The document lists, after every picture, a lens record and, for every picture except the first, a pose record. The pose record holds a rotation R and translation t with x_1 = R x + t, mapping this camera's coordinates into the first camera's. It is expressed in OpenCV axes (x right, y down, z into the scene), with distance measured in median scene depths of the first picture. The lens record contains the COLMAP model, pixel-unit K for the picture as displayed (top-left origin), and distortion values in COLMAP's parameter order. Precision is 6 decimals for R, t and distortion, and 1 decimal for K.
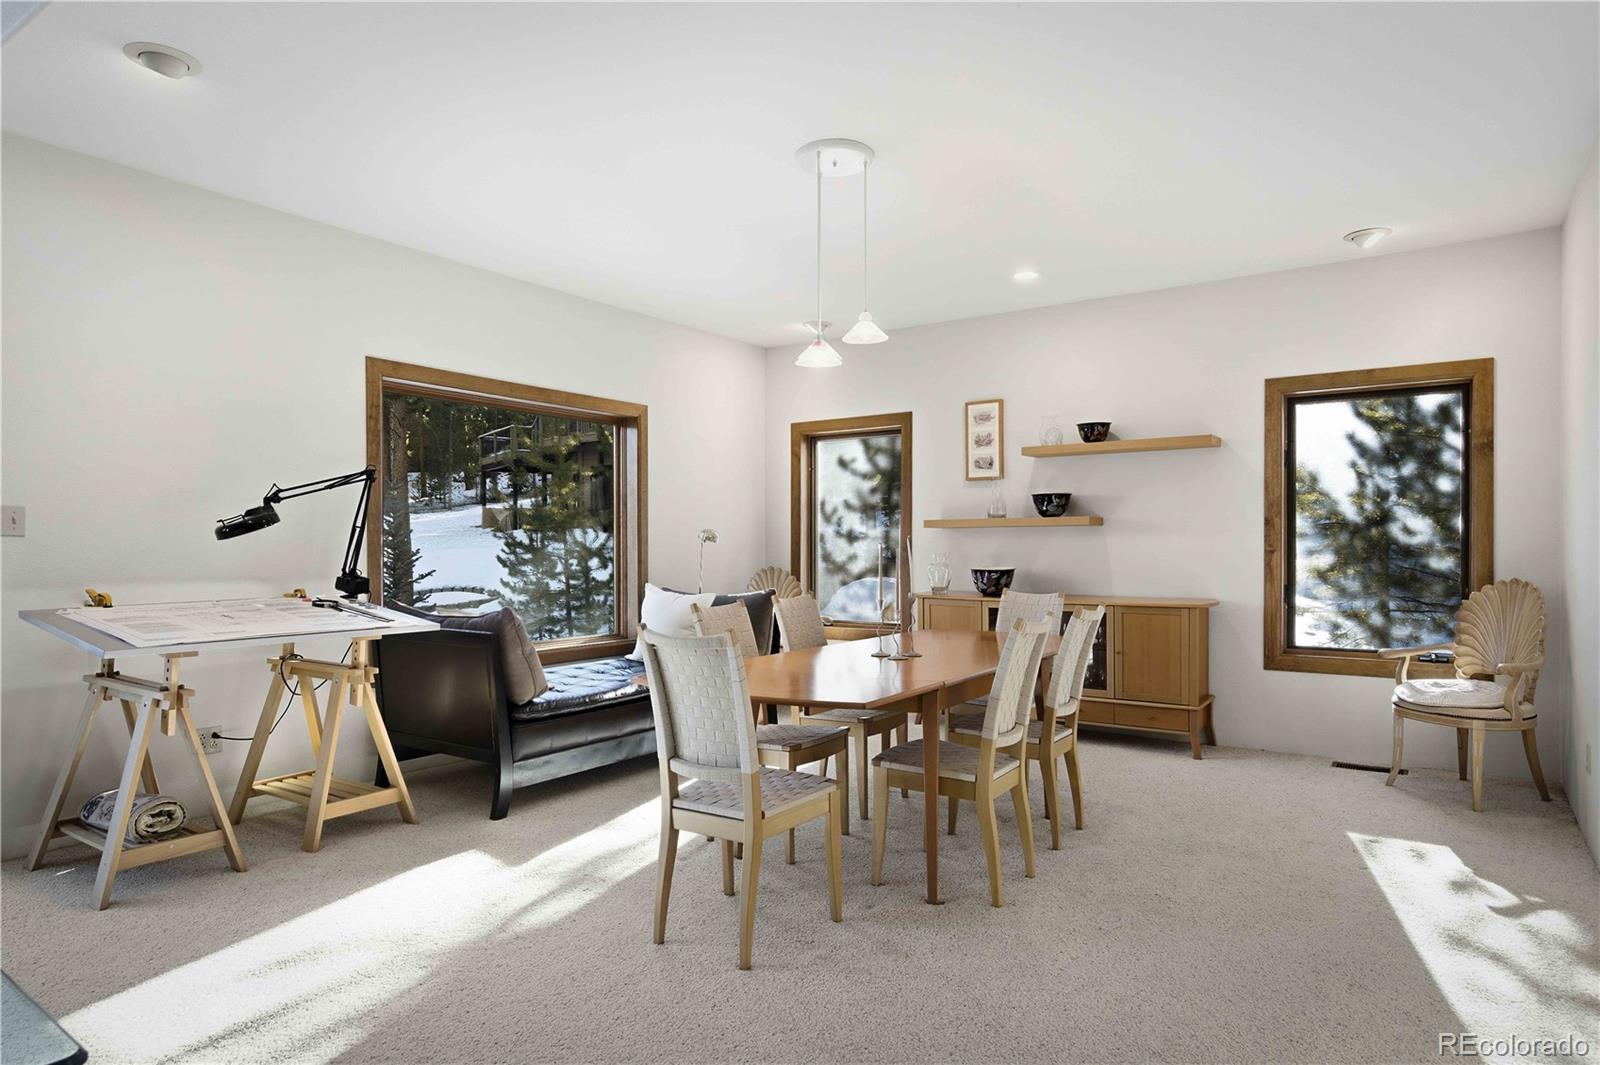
lens RADIAL K [[942.5, 0, 810.6], [0, 942.5, 537.6], [0, 0, 1]] dist [0.008926, -0.001865]
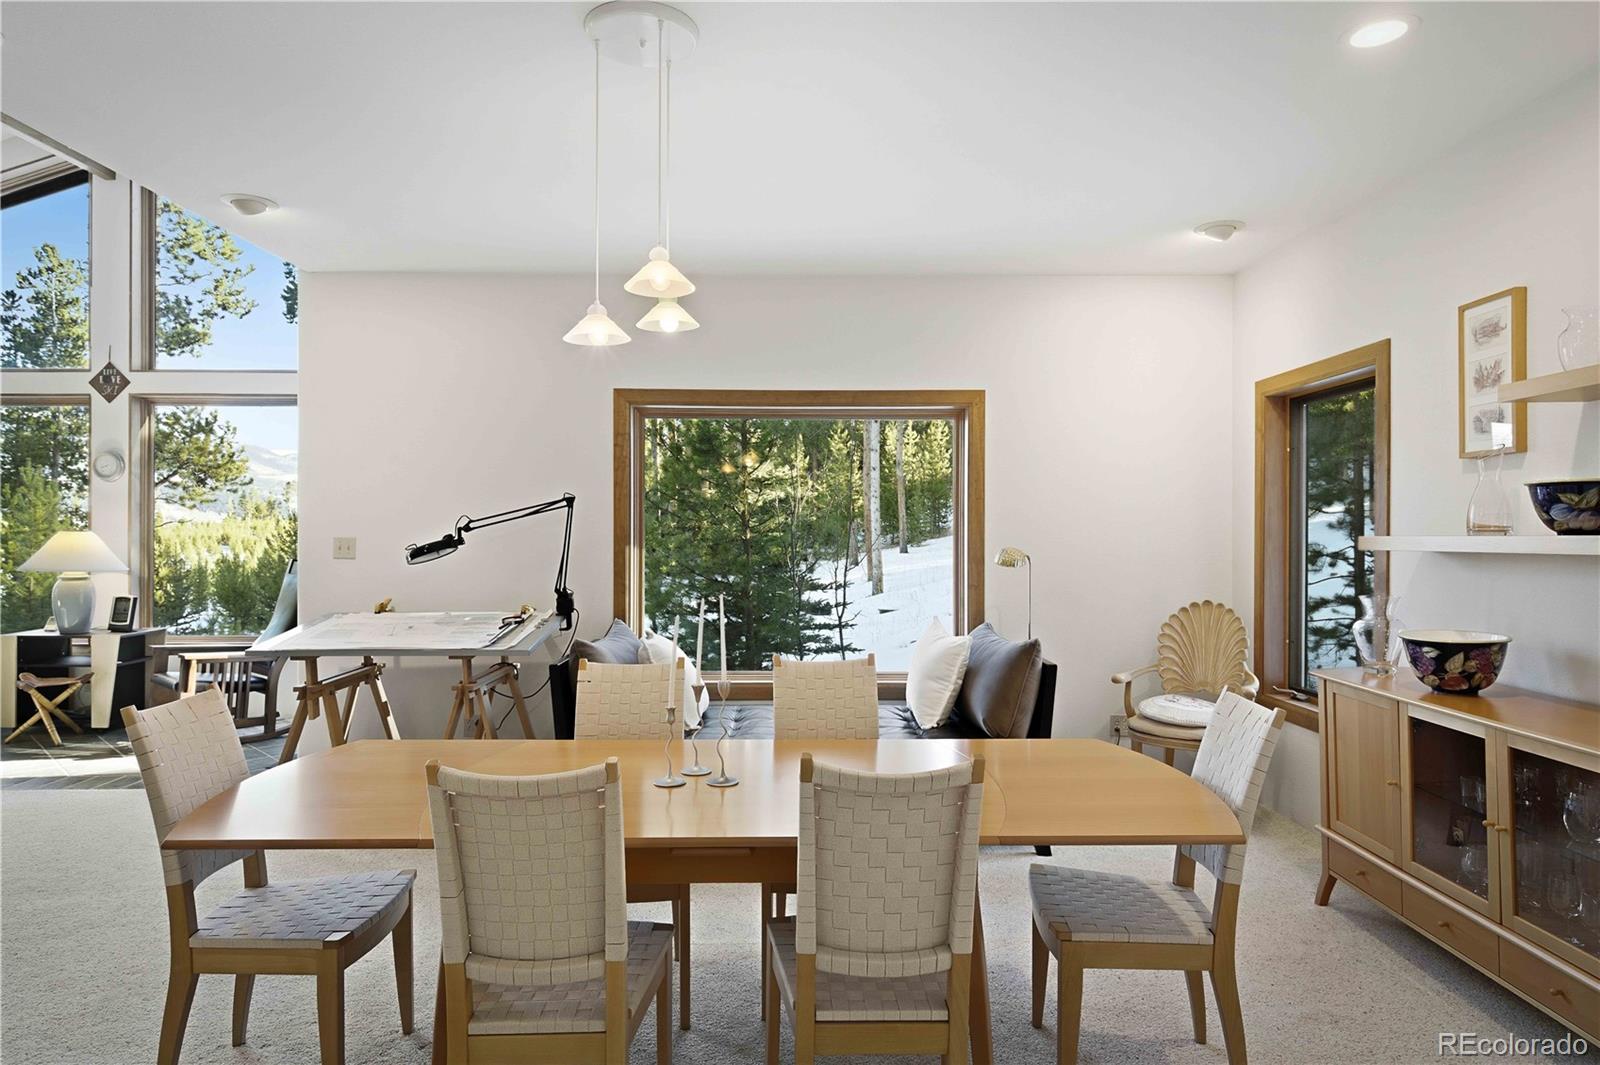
lens RADIAL K [[942.5, 0, 799.3], [0, 942.5, 533.3], [0, 0, 1]] dist [0.008926, -0.001865]
pose [[0.573719, 0.001483, -0.819051, 0.386863], [0.004263, 0.999979, 0.004797, -0.024433], [0.819041, -0.006243, 0.573701, 0.417386]]
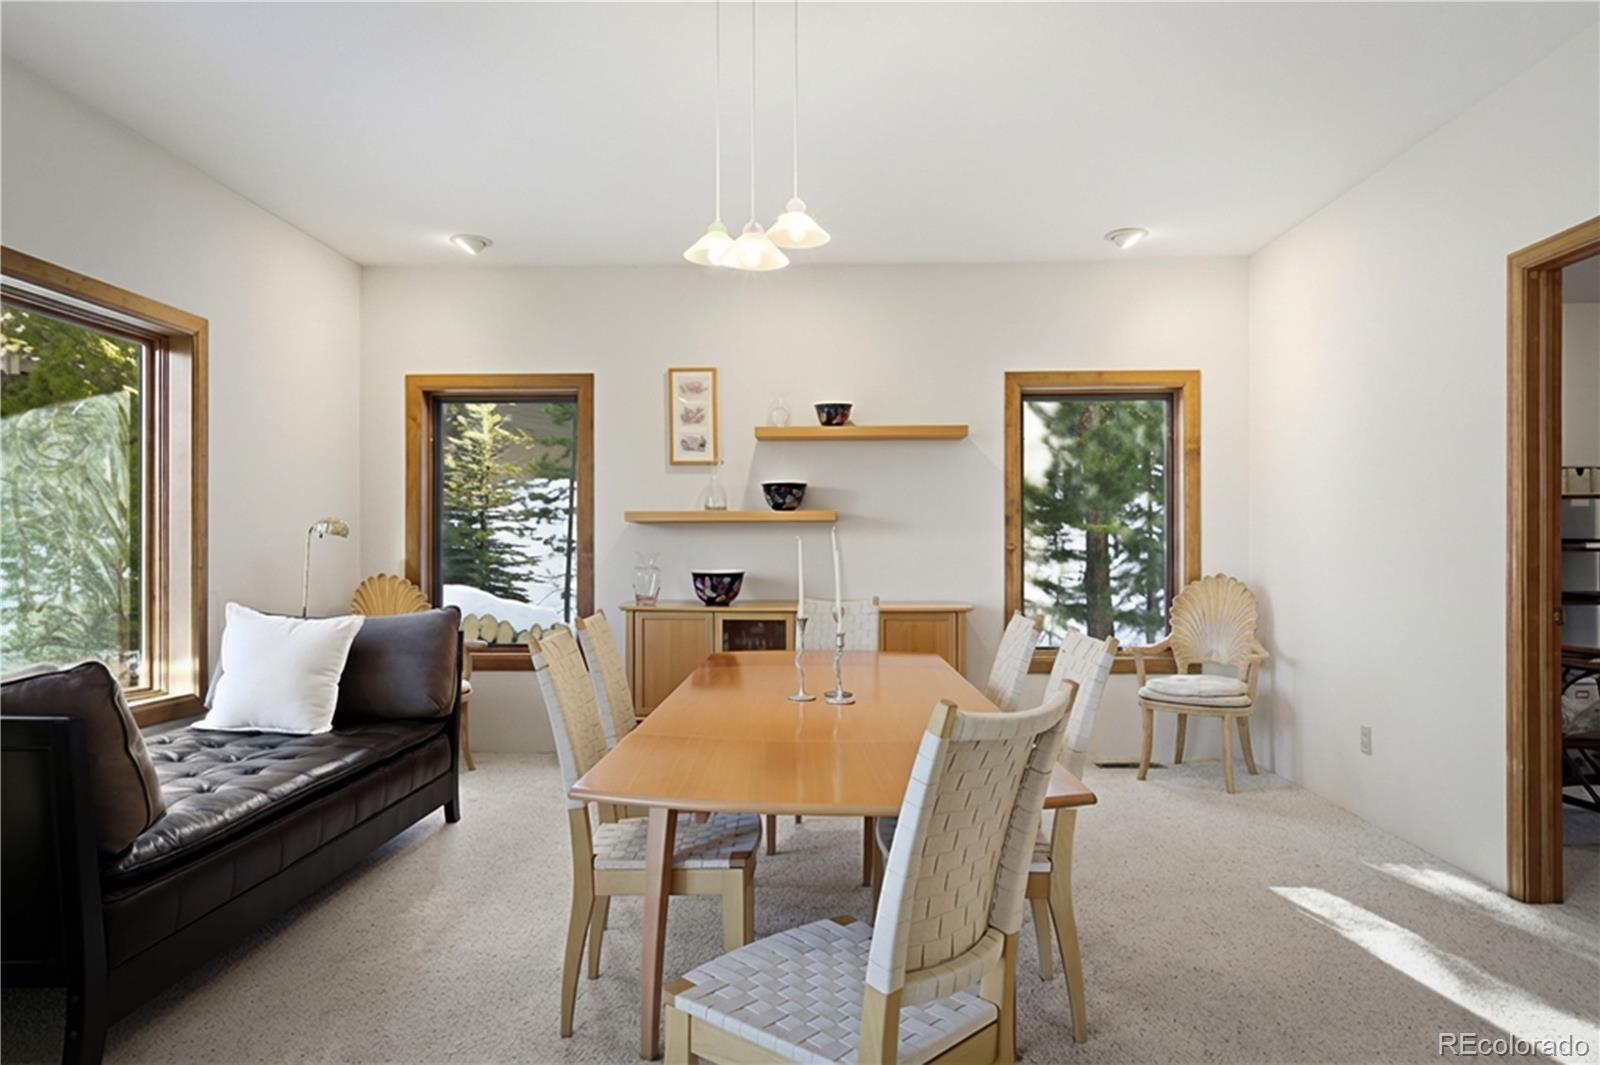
lens RADIAL K [[942.5, 0, 796.9], [0, 942.5, 537.5], [0, 0, 1]] dist [0.008926, -0.001865]
pose [[0.840426, 0.006416, 0.541888, -0.186778], [-0.005246, 0.999979, -0.003704, 0.005336], [-0.541900, 0.000270, 0.840443, 0.260752]]
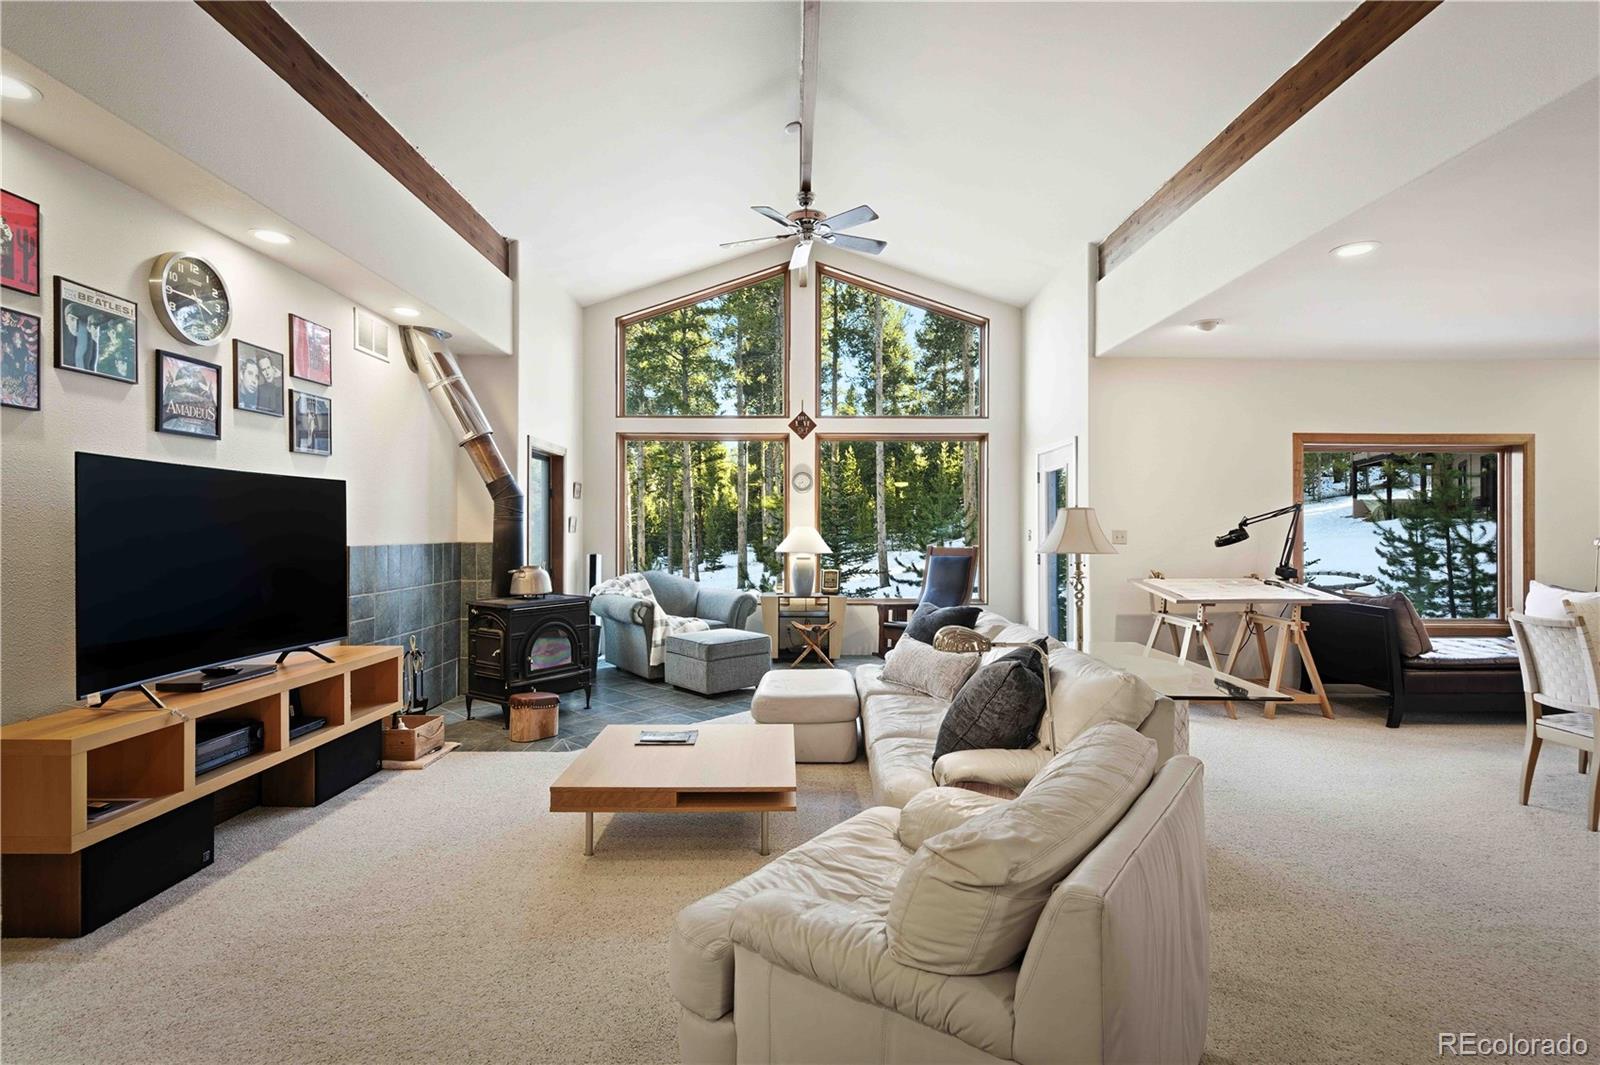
lens RADIAL K [[748.4, 0, 806.6], [0, 748.4, 534.3], [0, 0, 1]] dist [0.001072, 0.000267]
pose [[0.571095, 0.005548, -0.820865, 0.084389], [0.004156, 0.999945, 0.009649, -0.024238], [0.820873, -0.008922, 0.571041, -0.321738]]
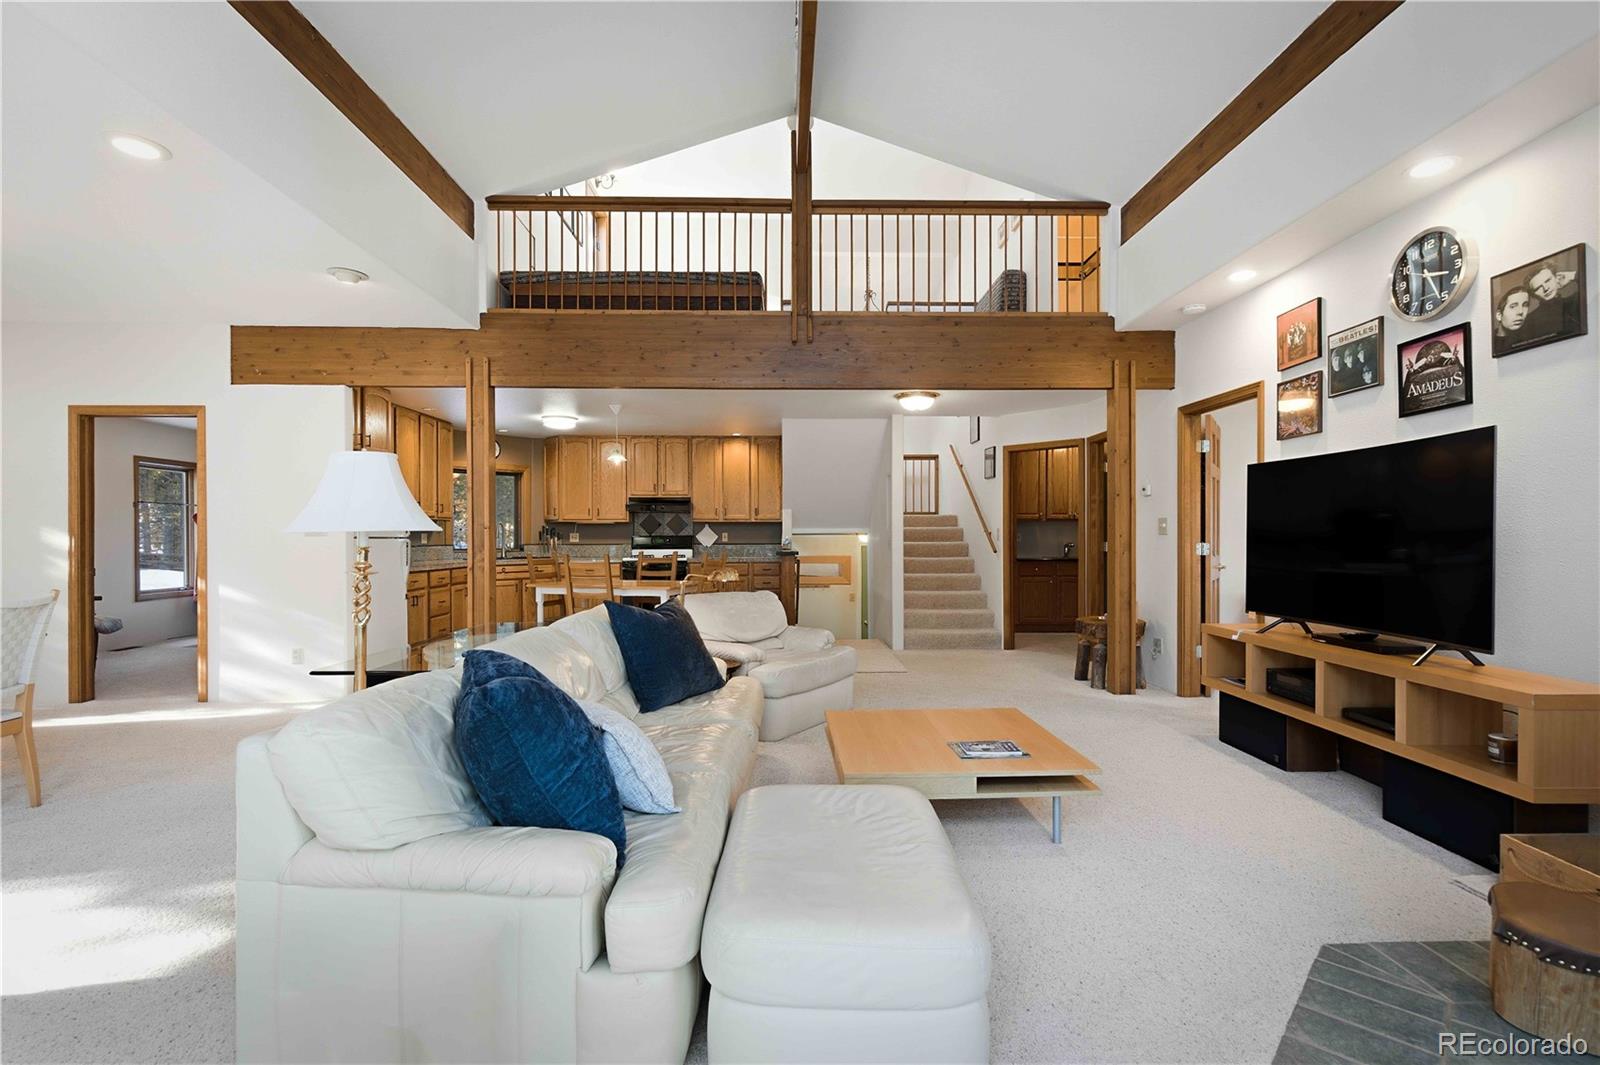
lens RADIAL K [[734.2, 0, 806.5], [0, 734.2, 537.4], [0, 0, 1]] dist [0.007304, -0.000842]
pose [[-0.589207, 0.002397, 0.807979, -0.767200], [-0.003751, 0.999977, -0.005702, 0.003847], [-0.807974, -0.006390, -0.589184, 0.295222]]
